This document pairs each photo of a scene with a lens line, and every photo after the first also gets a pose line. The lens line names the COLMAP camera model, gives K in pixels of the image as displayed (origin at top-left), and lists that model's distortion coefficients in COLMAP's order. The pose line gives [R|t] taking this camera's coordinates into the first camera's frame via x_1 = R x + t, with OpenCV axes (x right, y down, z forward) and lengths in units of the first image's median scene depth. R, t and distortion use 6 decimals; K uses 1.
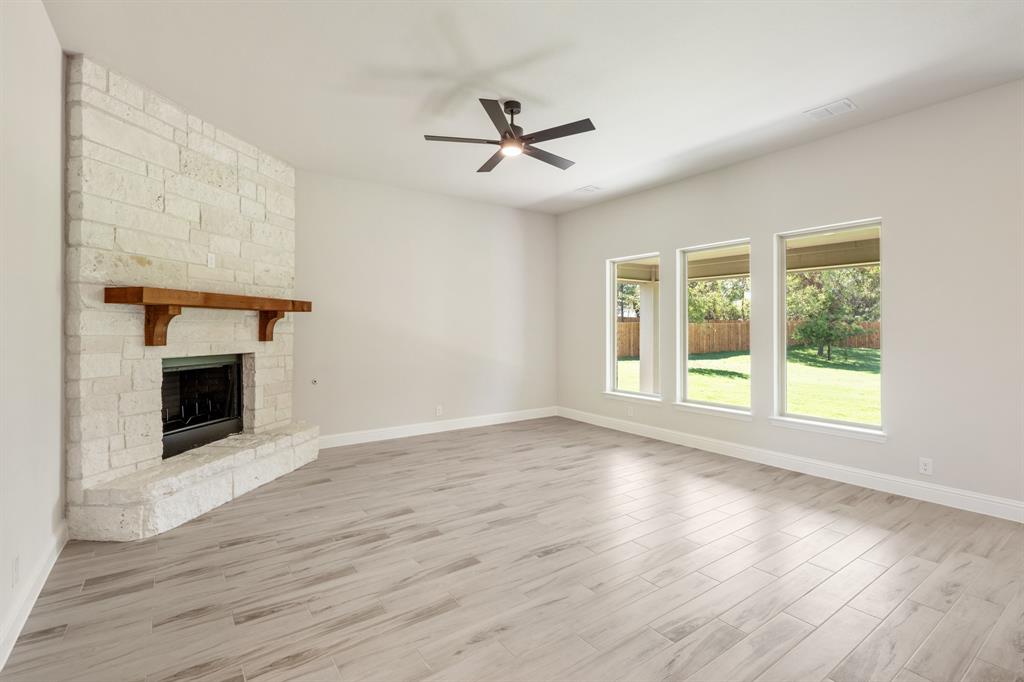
lens RADIAL K [[477.6, 0, 516.4], [0, 477.6, 326.4], [0, 0, 1]] dist [-0.001676, -0.000356]
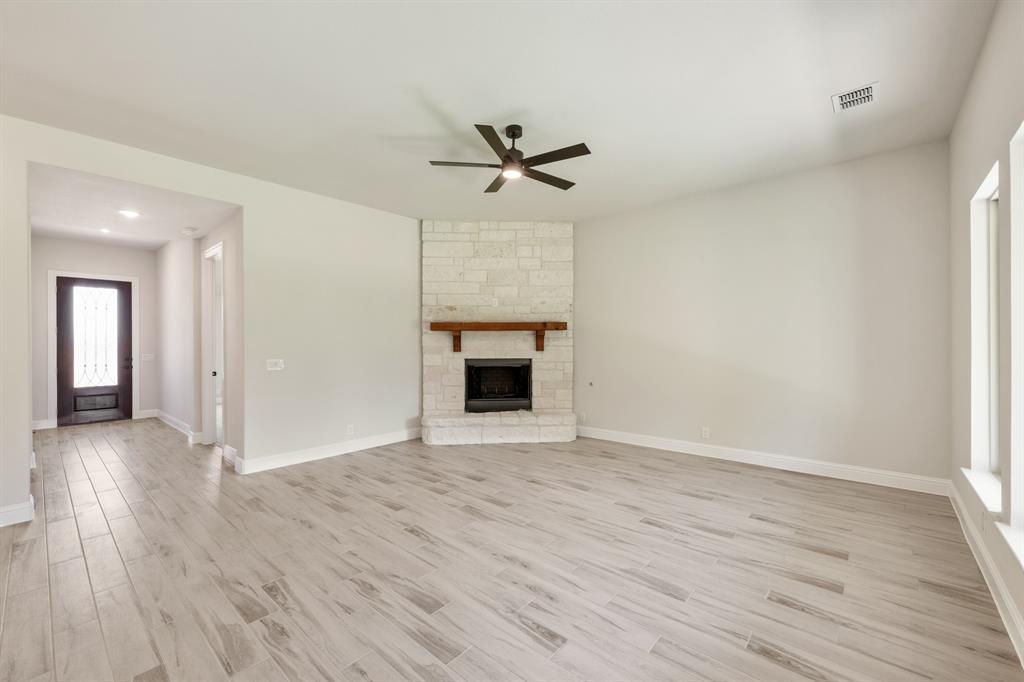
lens RADIAL K [[417.5, 0, 512.0], [0, 417.5, 341.0], [0, 0, 1]] dist [-0.003732, -0.000175]
pose [[0.229723, -0.003748, -0.973249, 0.921171], [0.007131, 0.999972, -0.002168, 0.003033], [0.973230, -0.006442, 0.229743, 0.815450]]
